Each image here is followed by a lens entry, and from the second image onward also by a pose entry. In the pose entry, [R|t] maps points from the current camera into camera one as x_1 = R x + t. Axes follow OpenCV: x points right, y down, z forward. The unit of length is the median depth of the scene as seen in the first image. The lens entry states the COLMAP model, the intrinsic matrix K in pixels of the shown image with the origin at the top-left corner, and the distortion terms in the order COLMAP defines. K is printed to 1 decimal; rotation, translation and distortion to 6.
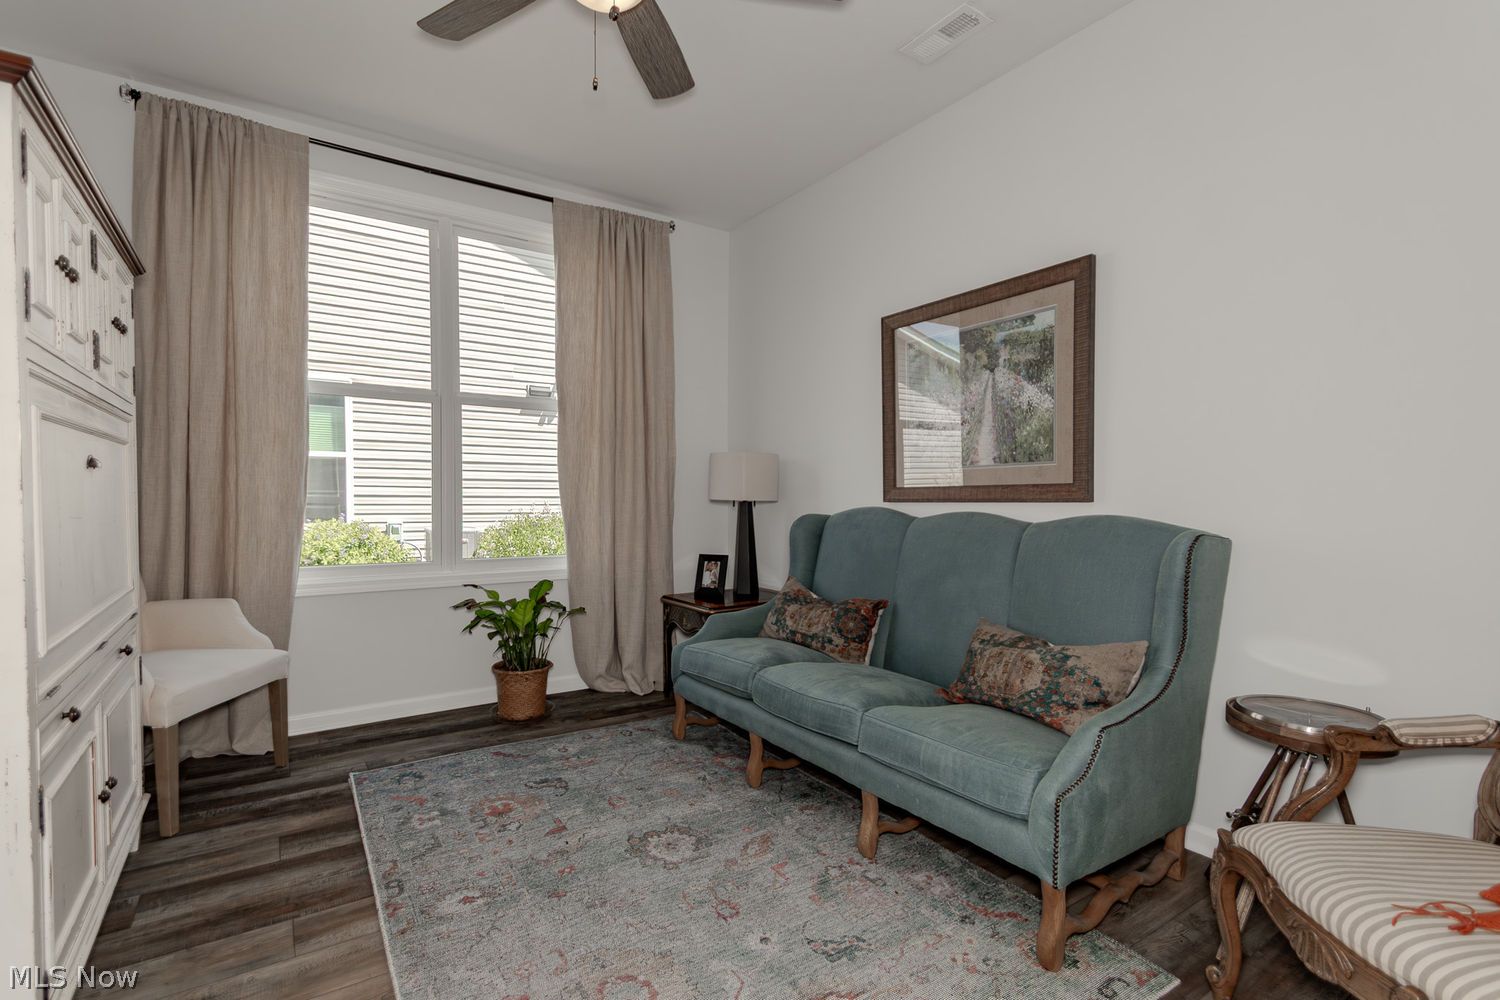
lens RADIAL K [[710.1, 0, 751.6], [0, 710.1, 502.6], [0, 0, 1]] dist [0.017663, -0.007463]
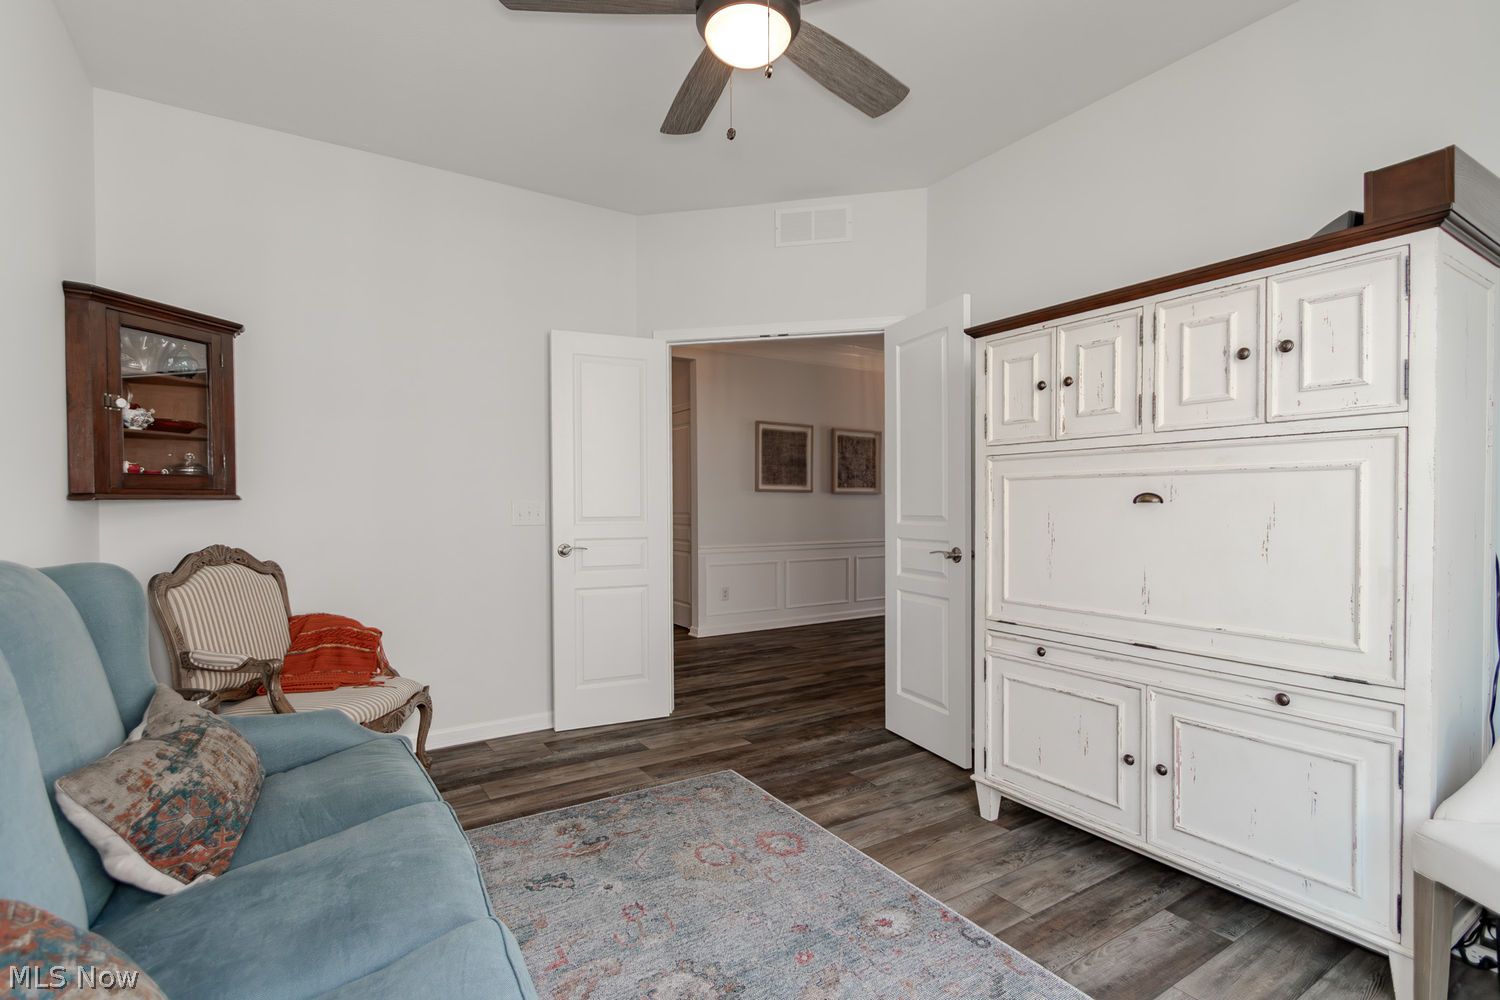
lens RADIAL K [[710.1, 0, 751.7], [0, 710.1, 504.2], [0, 0, 1]] dist [0.017663, -0.007463]
pose [[-0.999678, -0.004931, 0.024878, -0.231820], [-0.004660, 0.999930, 0.010919, -0.049778], [-0.024930, 0.010800, -0.999631, 2.025100]]
